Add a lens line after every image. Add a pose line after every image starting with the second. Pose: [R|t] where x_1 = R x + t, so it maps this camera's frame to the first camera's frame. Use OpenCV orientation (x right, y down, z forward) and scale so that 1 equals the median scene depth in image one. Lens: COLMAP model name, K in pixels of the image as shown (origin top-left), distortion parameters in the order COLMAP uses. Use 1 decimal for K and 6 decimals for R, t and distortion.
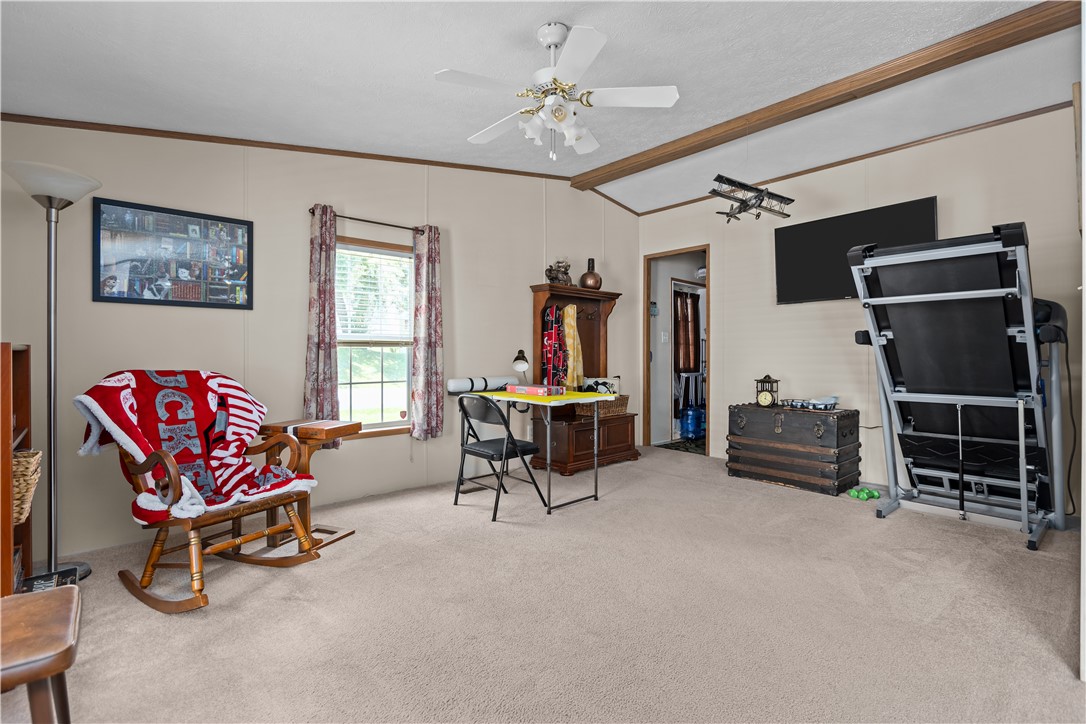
lens RADIAL K [[504.9, 0, 545.2], [0, 504.9, 349.4], [0, 0, 1]] dist [0.000558, -0.003524]
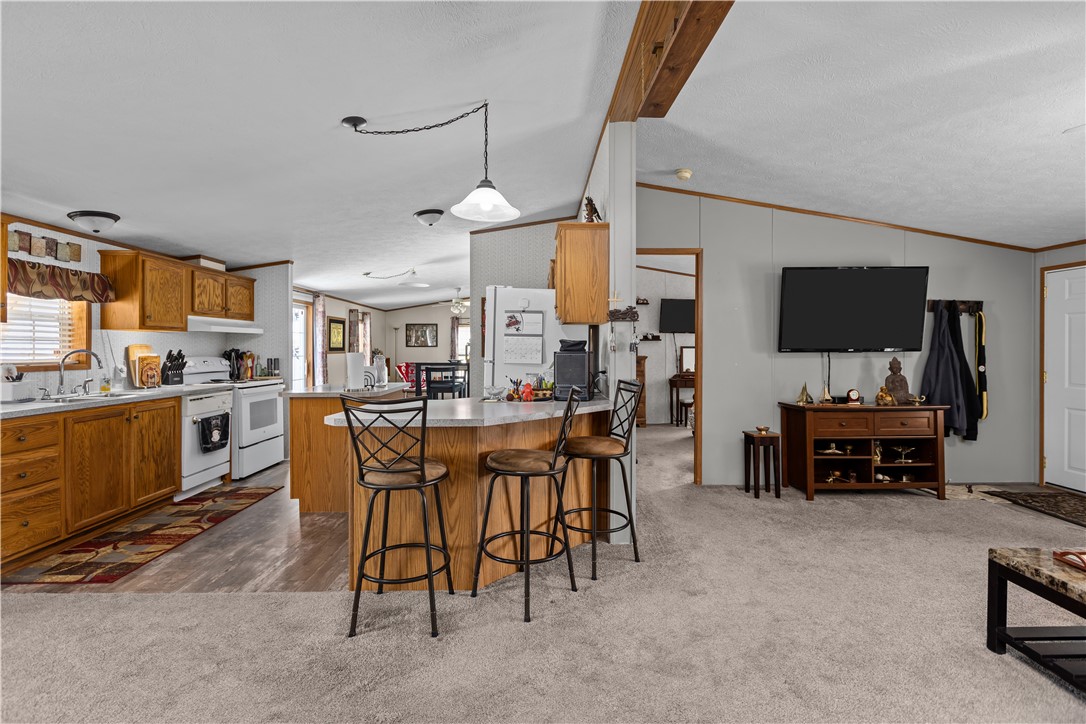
lens RADIAL K [[504.9, 0, 547.0], [0, 504.9, 353.3], [0, 0, 1]] dist [0.000558, -0.003524]
pose [[0.742973, 0.004748, -0.669304, 2.924951], [0.011444, 0.999739, 0.019796, -0.109110], [0.669223, -0.022367, 0.742725, -1.449517]]
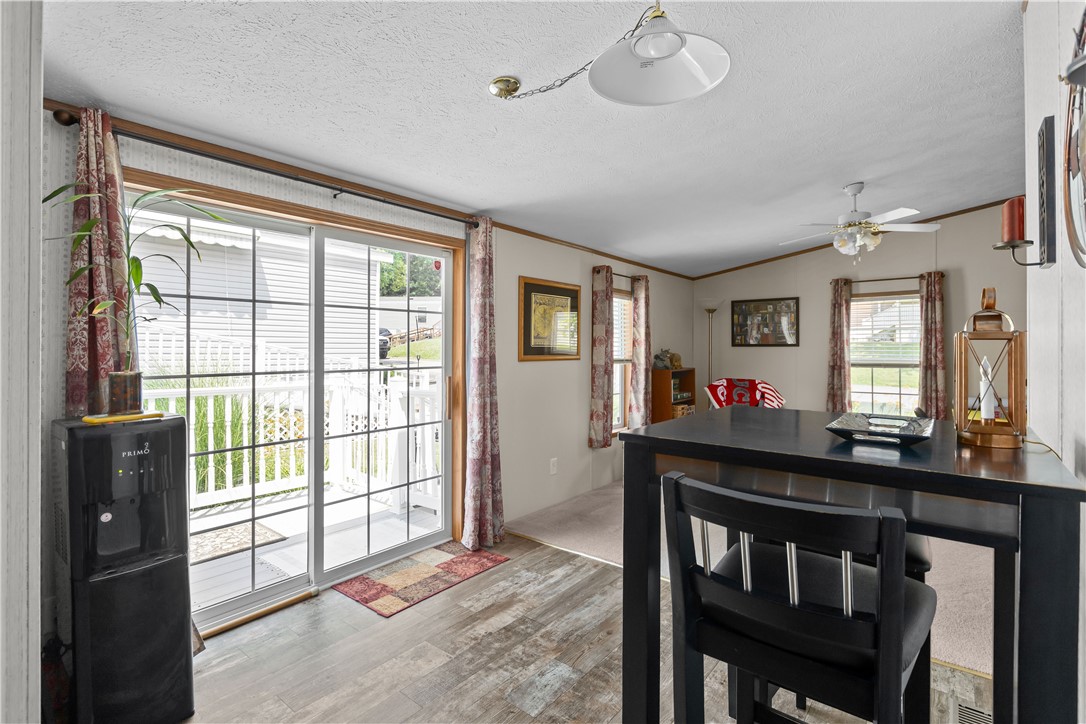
lens RADIAL K [[504.9, 0, 548.2], [0, 504.9, 340.3], [0, 0, 1]] dist [0.000558, -0.003524]
pose [[0.158020, -0.009806, -0.987387, 1.183645], [0.014308, 0.999868, -0.007641, -0.111252], [0.987332, -0.012920, 0.158139, -0.184049]]
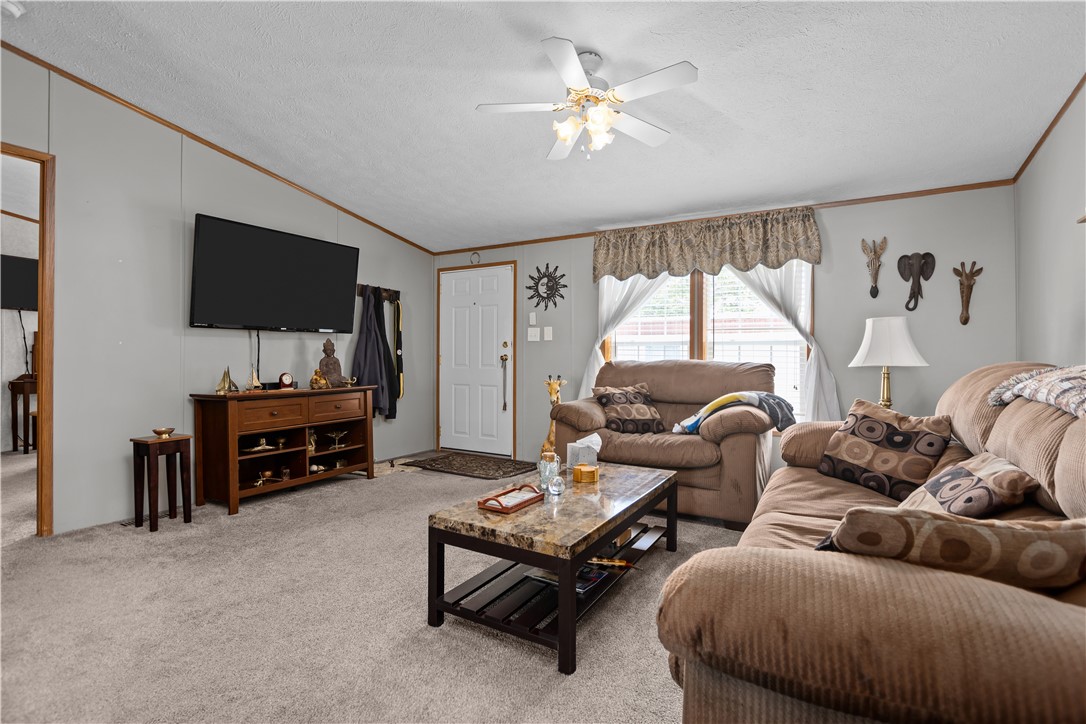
lens RADIAL K [[504.9, 0, 551.0], [0, 504.9, 352.1], [0, 0, 1]] dist [0.000558, -0.003524]
pose [[0.956703, 0.002676, 0.291055, 2.875555], [-0.004957, 0.999963, 0.007100, -0.032388], [-0.291025, -0.008235, 0.956680, -1.190283]]
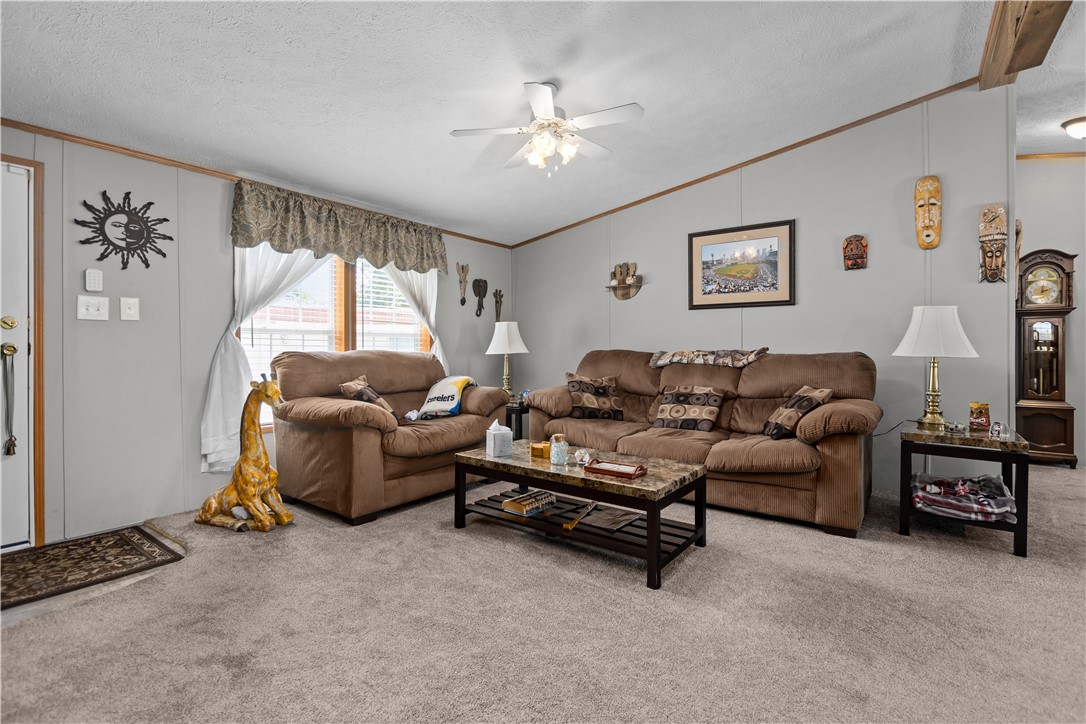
lens RADIAL K [[504.9, 0, 582.2], [0, 504.9, 346.2], [0, 0, 1]] dist [0.000558, -0.003524]
pose [[-0.208215, -0.002727, 0.978079, 2.118381], [-0.022265, 0.999750, -0.001953, -0.024999], [-0.977830, -0.022184, -0.208224, -0.178097]]
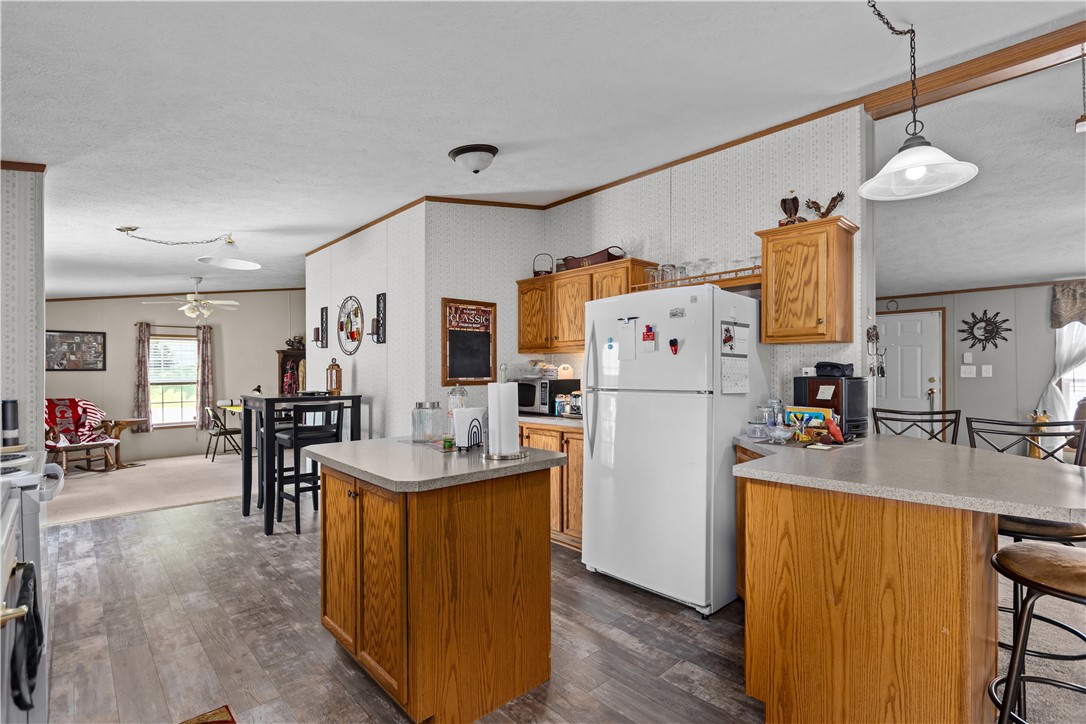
lens RADIAL K [[504.9, 0, 535.1], [0, 504.9, 372.6], [0, 0, 1]] dist [0.000558, -0.003524]
pose [[0.999717, -0.001964, 0.023721, 1.470101], [0.001628, 0.999898, 0.014172, -0.112476], [-0.023746, -0.014129, 0.999618, -1.490957]]
